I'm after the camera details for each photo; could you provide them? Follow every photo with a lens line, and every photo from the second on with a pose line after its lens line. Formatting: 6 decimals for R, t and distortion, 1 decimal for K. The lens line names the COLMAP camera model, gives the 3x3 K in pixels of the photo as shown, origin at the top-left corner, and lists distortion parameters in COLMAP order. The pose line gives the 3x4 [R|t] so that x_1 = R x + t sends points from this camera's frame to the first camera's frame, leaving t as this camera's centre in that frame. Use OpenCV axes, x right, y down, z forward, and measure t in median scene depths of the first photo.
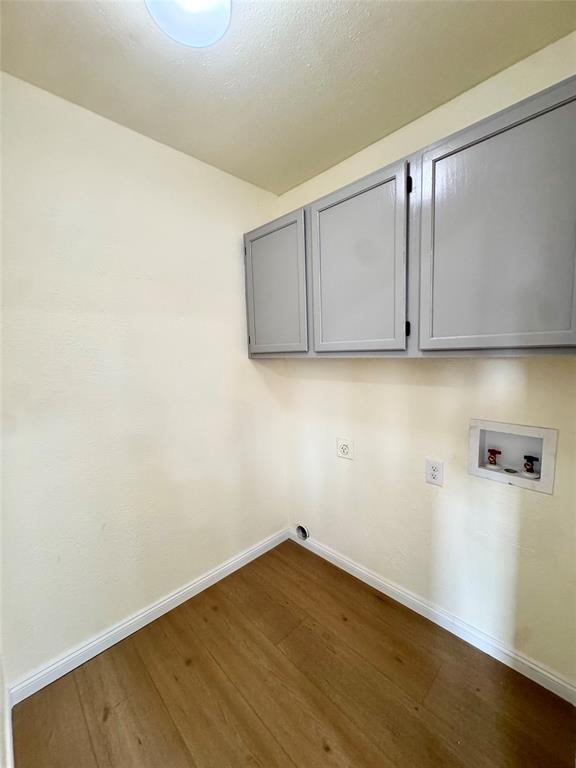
lens RADIAL K [[307.8, 0, 291.4], [0, 307.8, 381.5], [0, 0, 1]] dist [-0.003655, 0.001544]
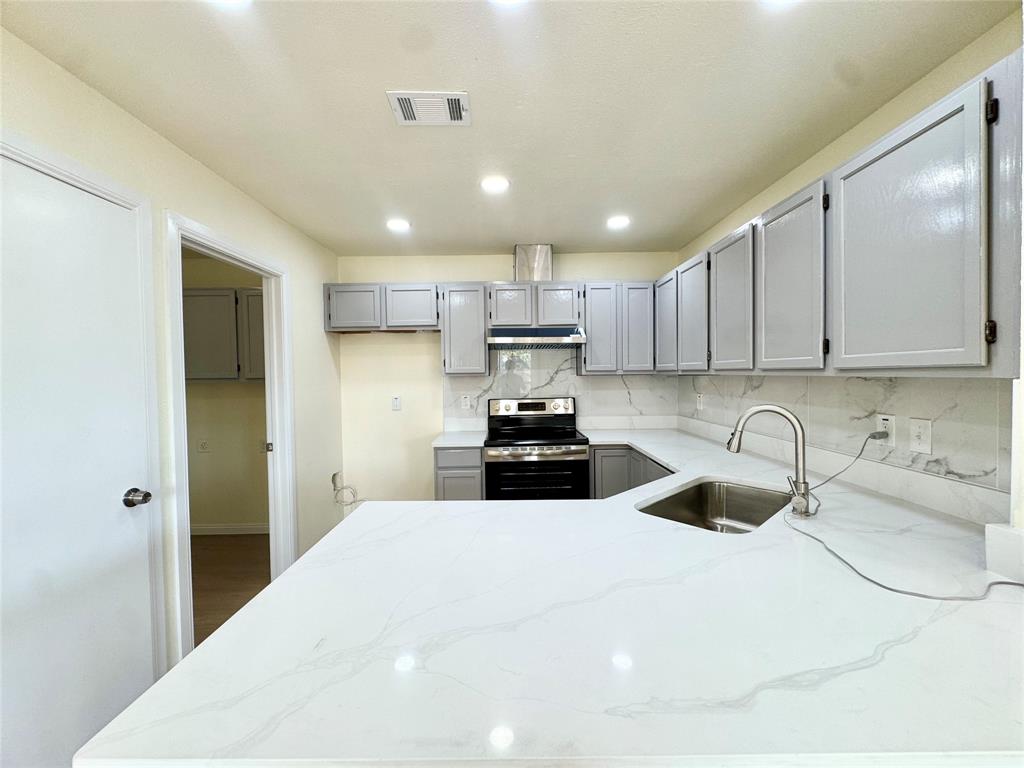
lens RADIAL K [[410.3, 0, 515.1], [0, 410.3, 384.0], [0, 0, 1]] dist [-0.003655, 0.001544]
pose [[0.722128, 0.028037, -0.691191, 0.400113], [-0.066147, 0.997399, -0.028650, 0.032659], [0.688590, 0.066409, 0.722104, -0.411587]]
